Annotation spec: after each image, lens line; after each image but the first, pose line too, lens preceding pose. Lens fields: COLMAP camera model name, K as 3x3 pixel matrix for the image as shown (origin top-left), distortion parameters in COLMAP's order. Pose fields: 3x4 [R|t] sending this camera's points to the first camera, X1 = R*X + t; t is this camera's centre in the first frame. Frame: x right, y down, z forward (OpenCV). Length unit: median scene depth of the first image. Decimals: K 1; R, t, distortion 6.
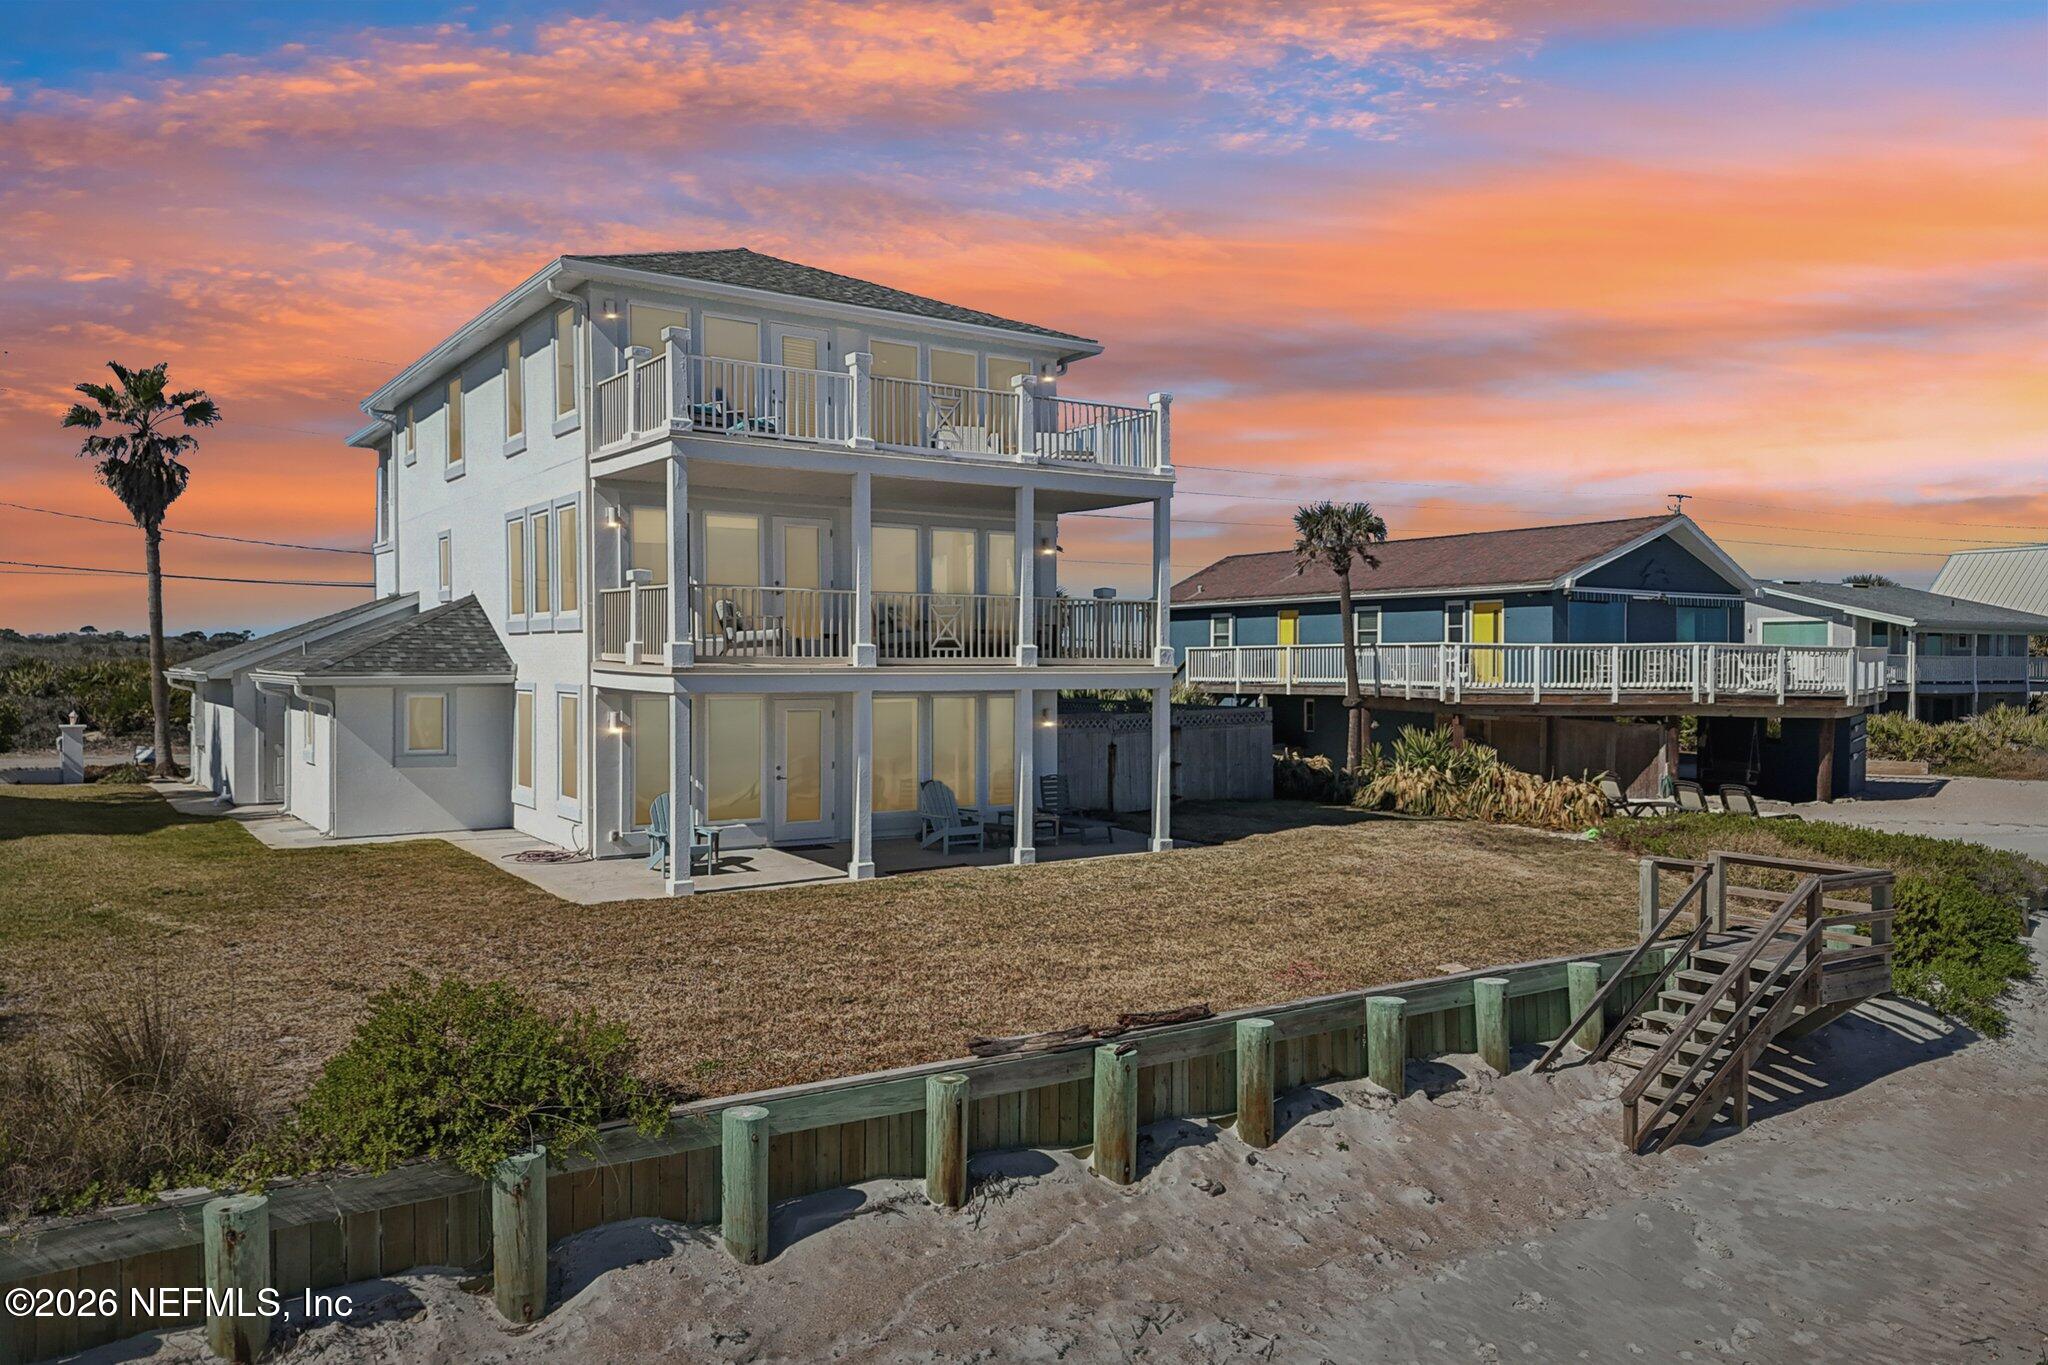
lens RADIAL K [[1522.8, 0, 1035.6], [0, 1522.8, 690.4], [0, 0, 1]] dist [0.032032, -0.004157]
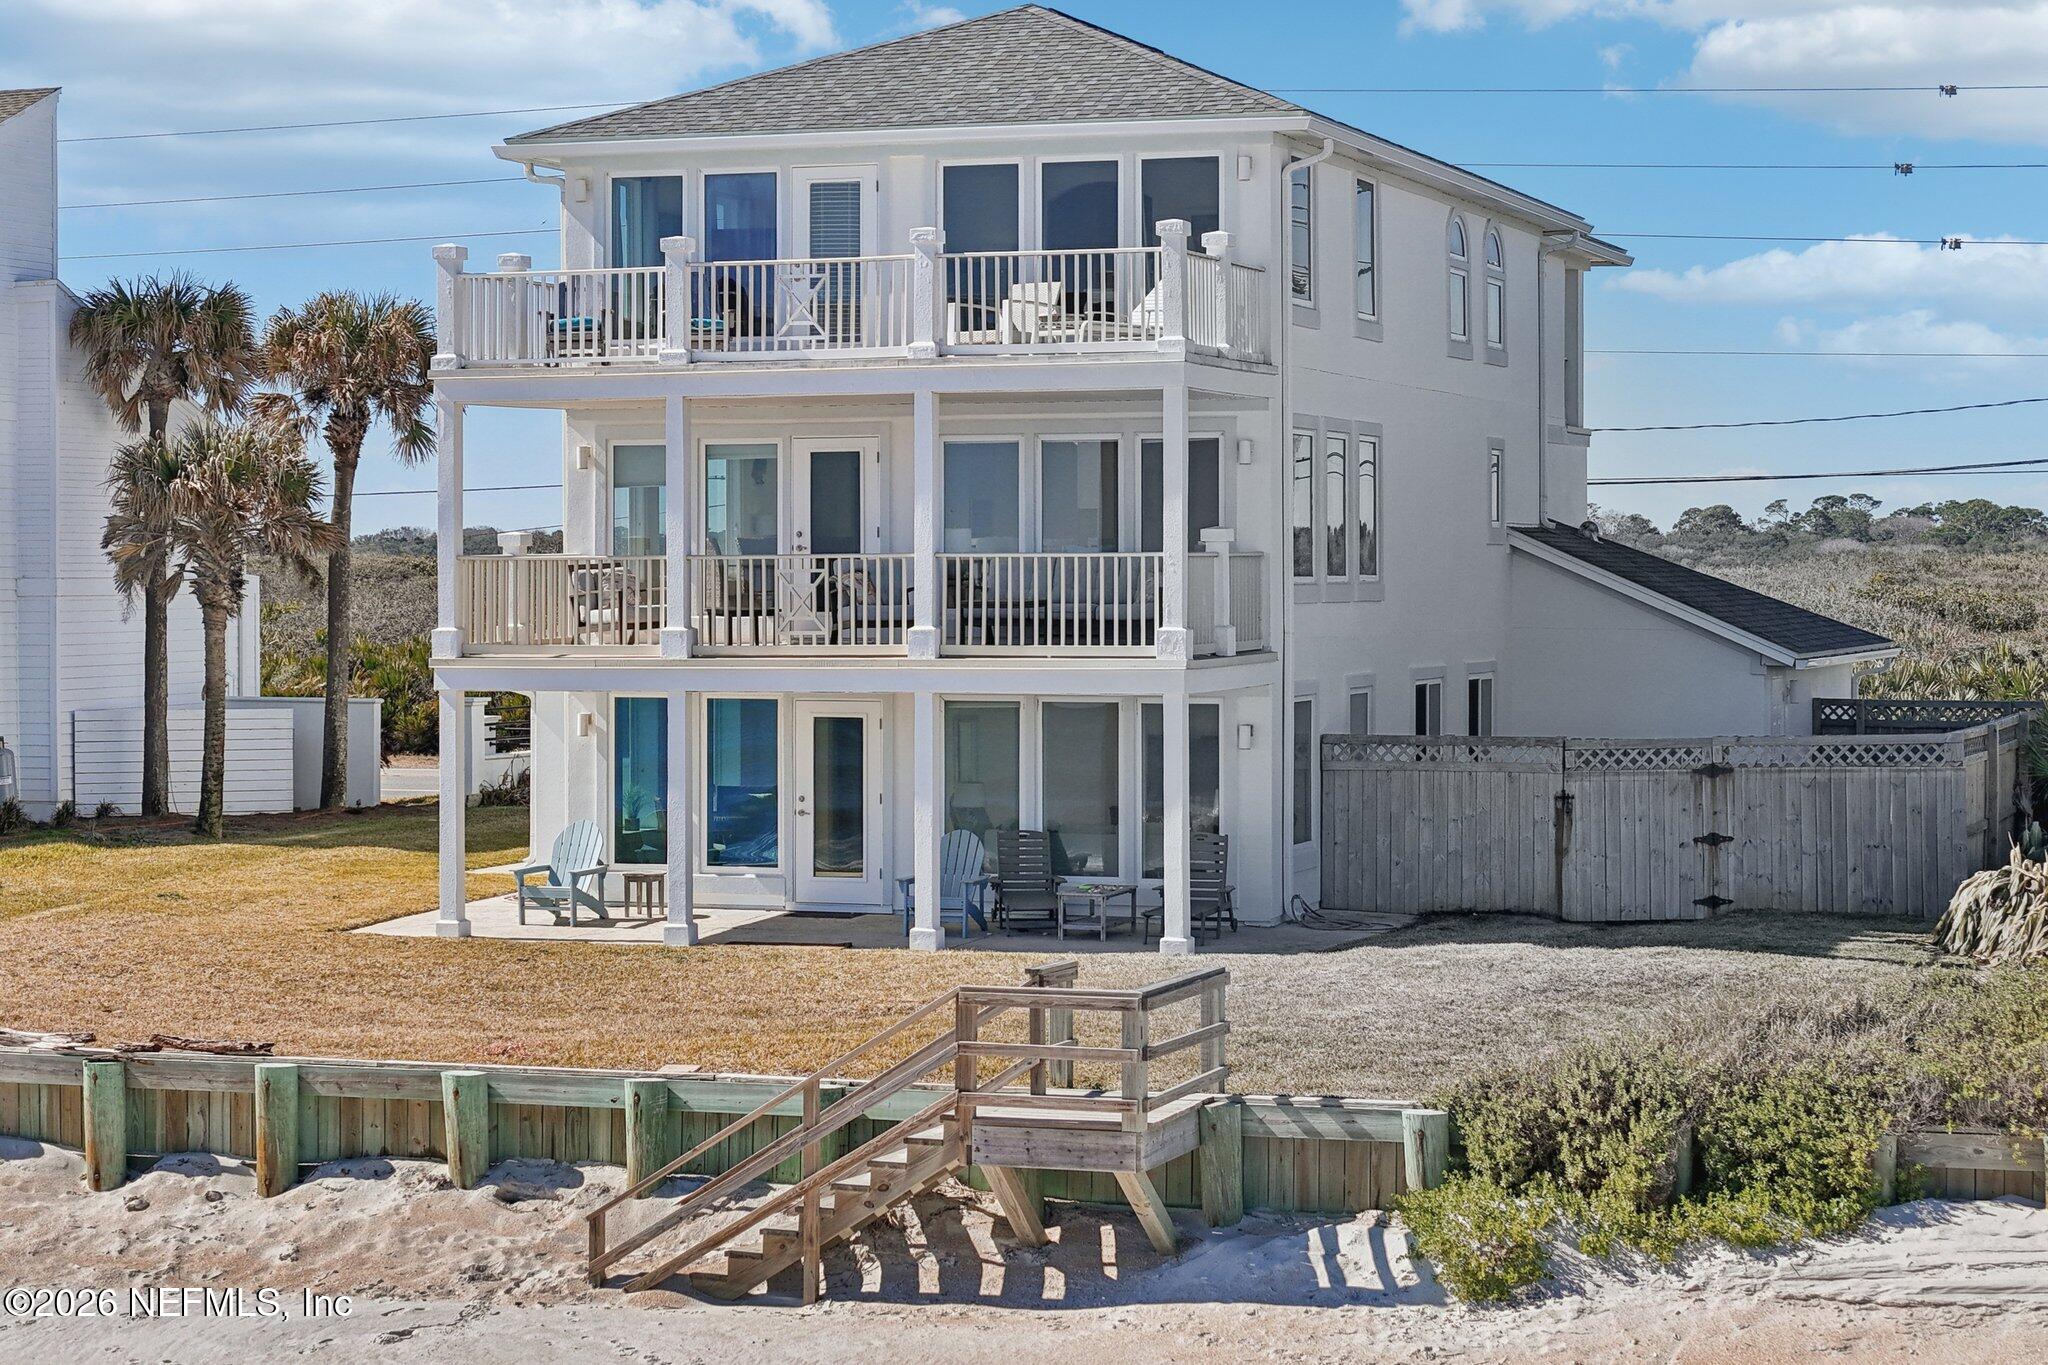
lens RADIAL K [[4201.3, 0, 1022.1], [0, 4201.3, 678.6], [0, 0, 1]] dist [-0.186370, 0.000000]
pose [[0.602631, 0.009216, -0.797966, 1.393636], [-0.005889, 0.999957, 0.007101, -0.020010], [0.797998, 0.000420, 0.602660, -0.087763]]
